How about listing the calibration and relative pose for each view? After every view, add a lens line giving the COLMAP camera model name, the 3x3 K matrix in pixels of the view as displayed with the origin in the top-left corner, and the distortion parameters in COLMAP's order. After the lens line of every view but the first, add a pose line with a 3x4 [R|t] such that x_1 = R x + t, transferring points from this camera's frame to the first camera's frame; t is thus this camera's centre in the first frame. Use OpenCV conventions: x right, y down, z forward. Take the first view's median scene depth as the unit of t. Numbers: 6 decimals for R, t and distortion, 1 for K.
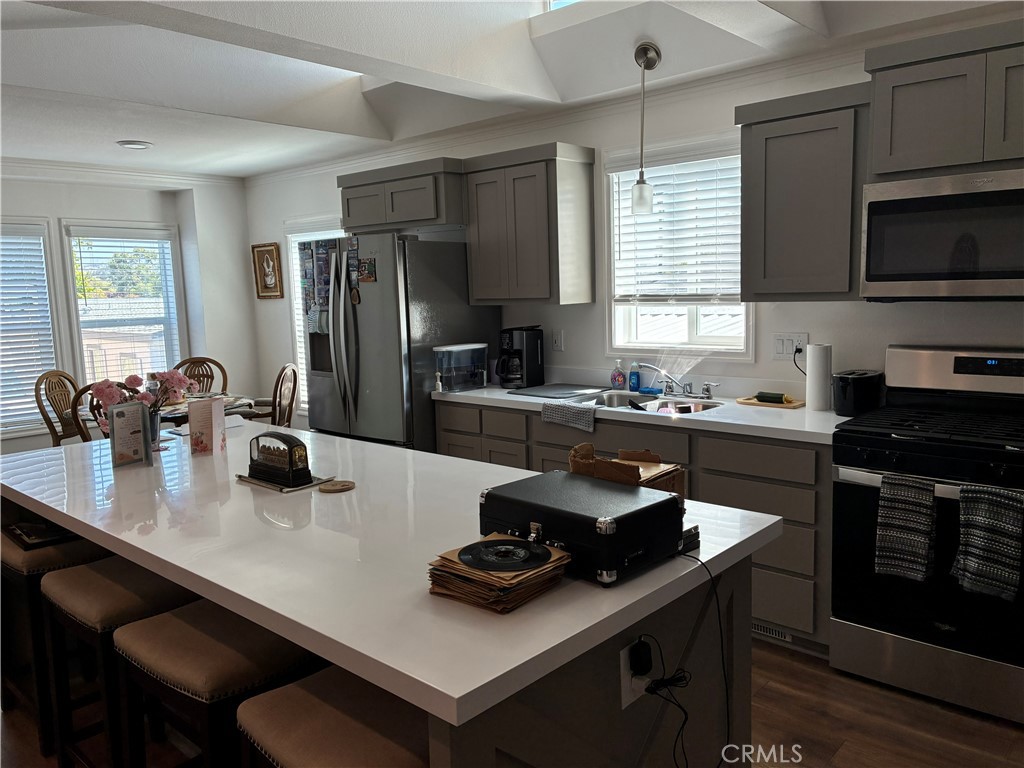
lens RADIAL K [[786.3, 0, 514.0], [0, 786.3, 384.3], [0, 0, 1]] dist [0.030460, -0.012044]
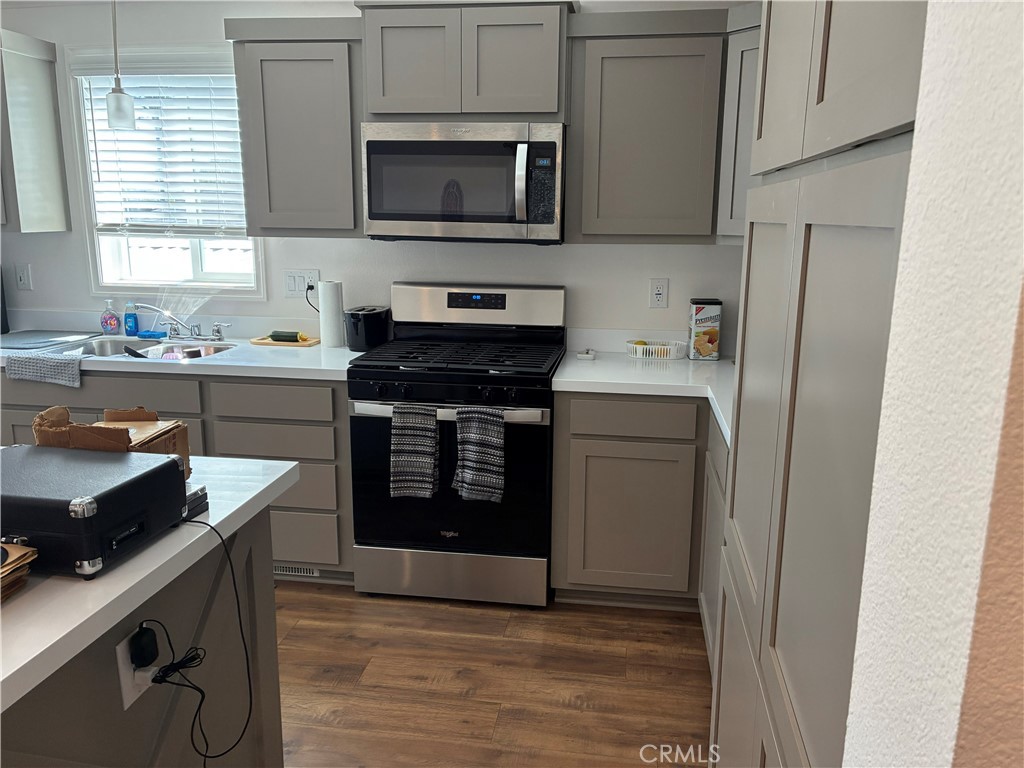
lens RADIAL K [[781.8, 0, 519.2], [0, 781.8, 385.2], [0, 0, 1]] dist [0.078193, -0.099090]
pose [[0.828943, -0.082644, 0.553193, 0.021176], [0.036604, 0.994919, 0.093785, -0.004128], [-0.558133, -0.057493, 0.827757, 0.029070]]
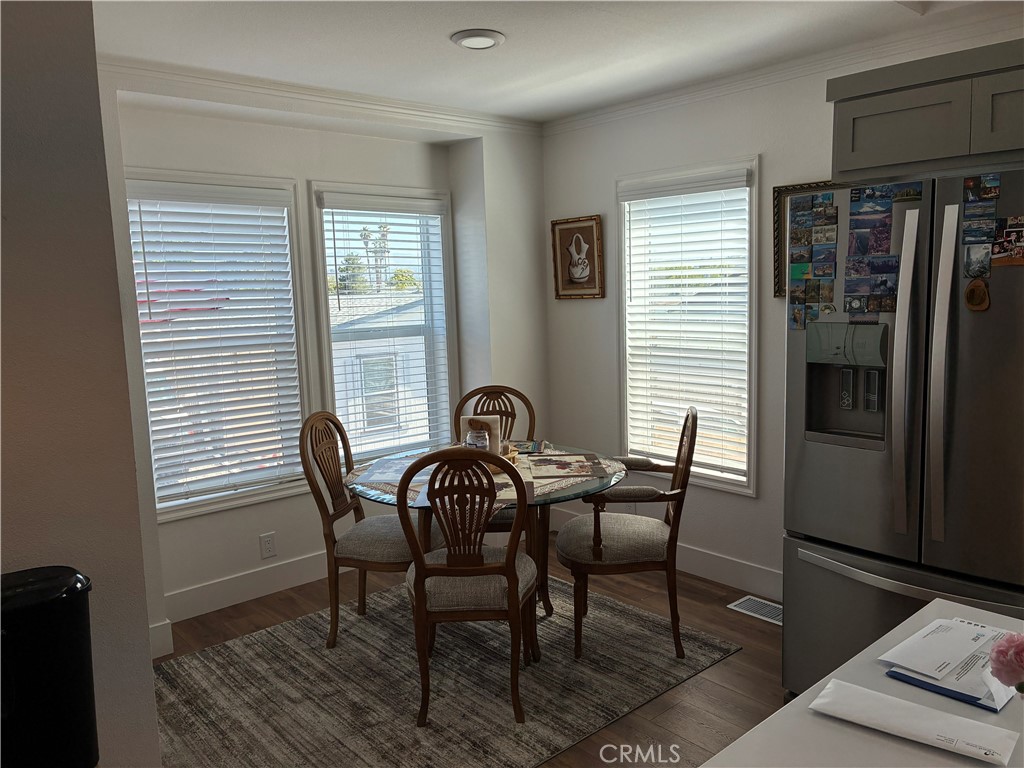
lens RADIAL K [[781.8, 0, 519.2], [0, 781.8, 385.2], [0, 0, 1]] dist [0.078193, -0.099090]
pose [[0.994603, 0.009676, -0.103302, -0.617326], [-0.009037, 0.999937, 0.006647, -0.078757], [0.103360, -0.005677, 0.994628, 0.670478]]
